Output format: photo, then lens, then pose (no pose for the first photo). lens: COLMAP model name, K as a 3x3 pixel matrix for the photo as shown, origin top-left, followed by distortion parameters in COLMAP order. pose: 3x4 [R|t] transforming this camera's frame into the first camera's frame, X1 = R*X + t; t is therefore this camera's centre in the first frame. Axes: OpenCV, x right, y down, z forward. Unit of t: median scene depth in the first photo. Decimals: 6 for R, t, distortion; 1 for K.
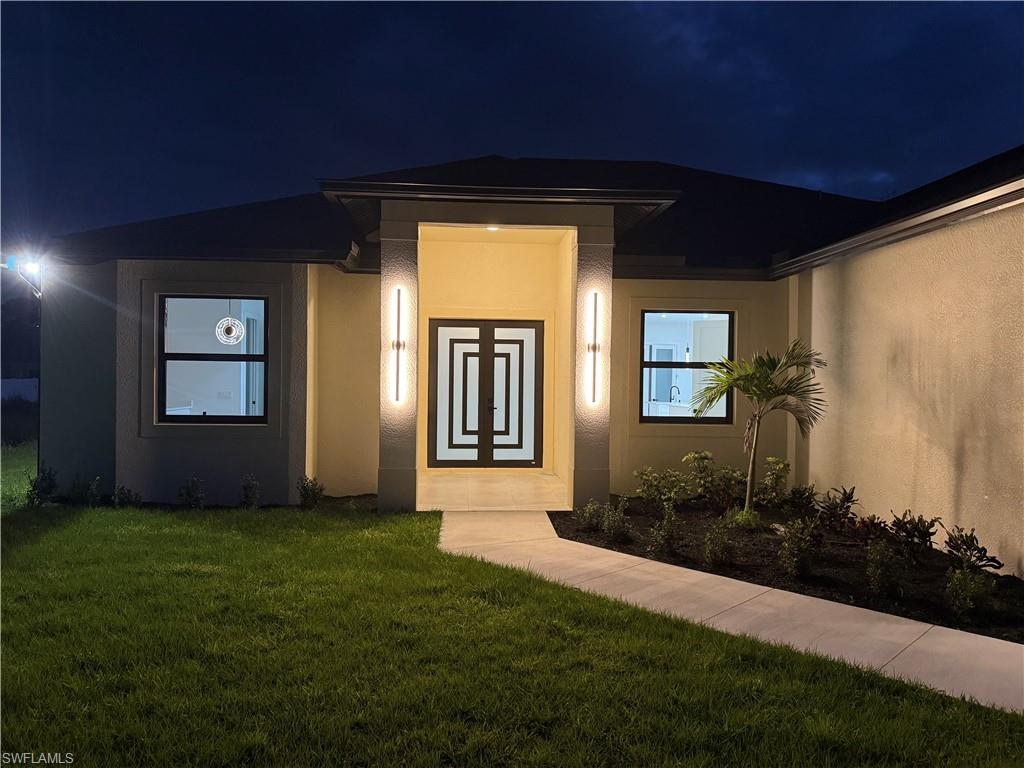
lens RADIAL K [[690.7, 0, 512.0], [0, 690.7, 384.0], [0, 0, 1]] dist [0.091555, -0.147309]
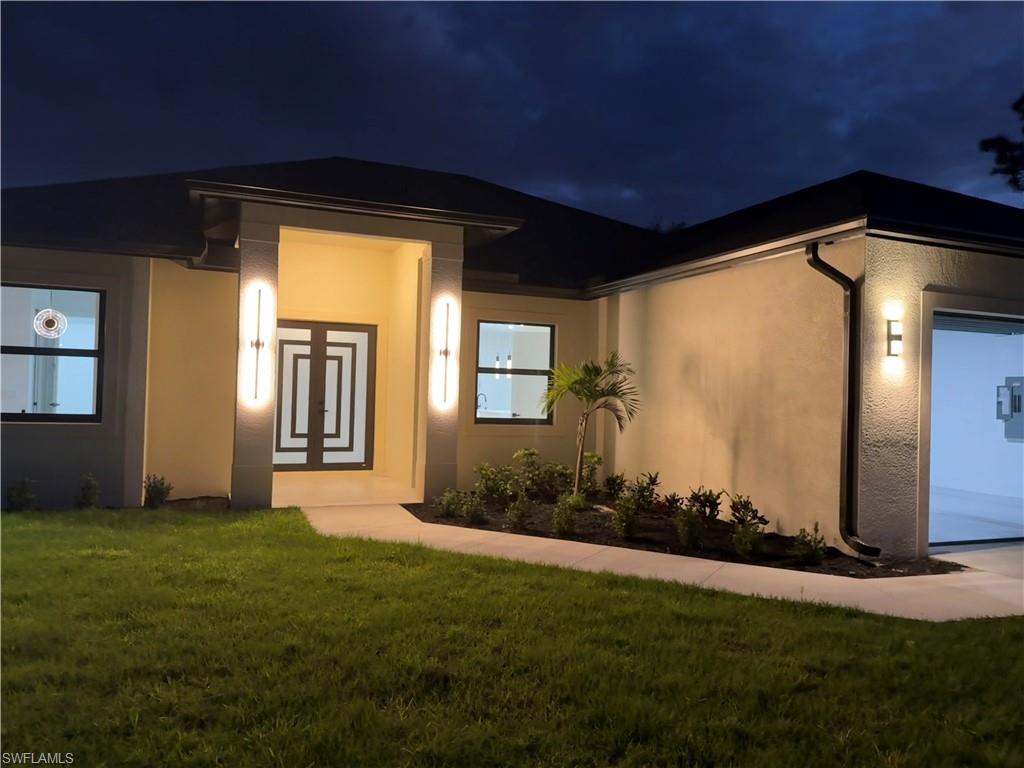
lens RADIAL K [[723.5, 0, 511.4], [0, 723.5, 377.2], [0, 0, 1]] dist [0.106477, -0.140987]
pose [[0.956714, 0.020122, 0.290333, -0.112987], [-0.013586, 0.999607, -0.024507, 0.012957], [-0.290712, 0.019502, 0.956612, -0.129116]]
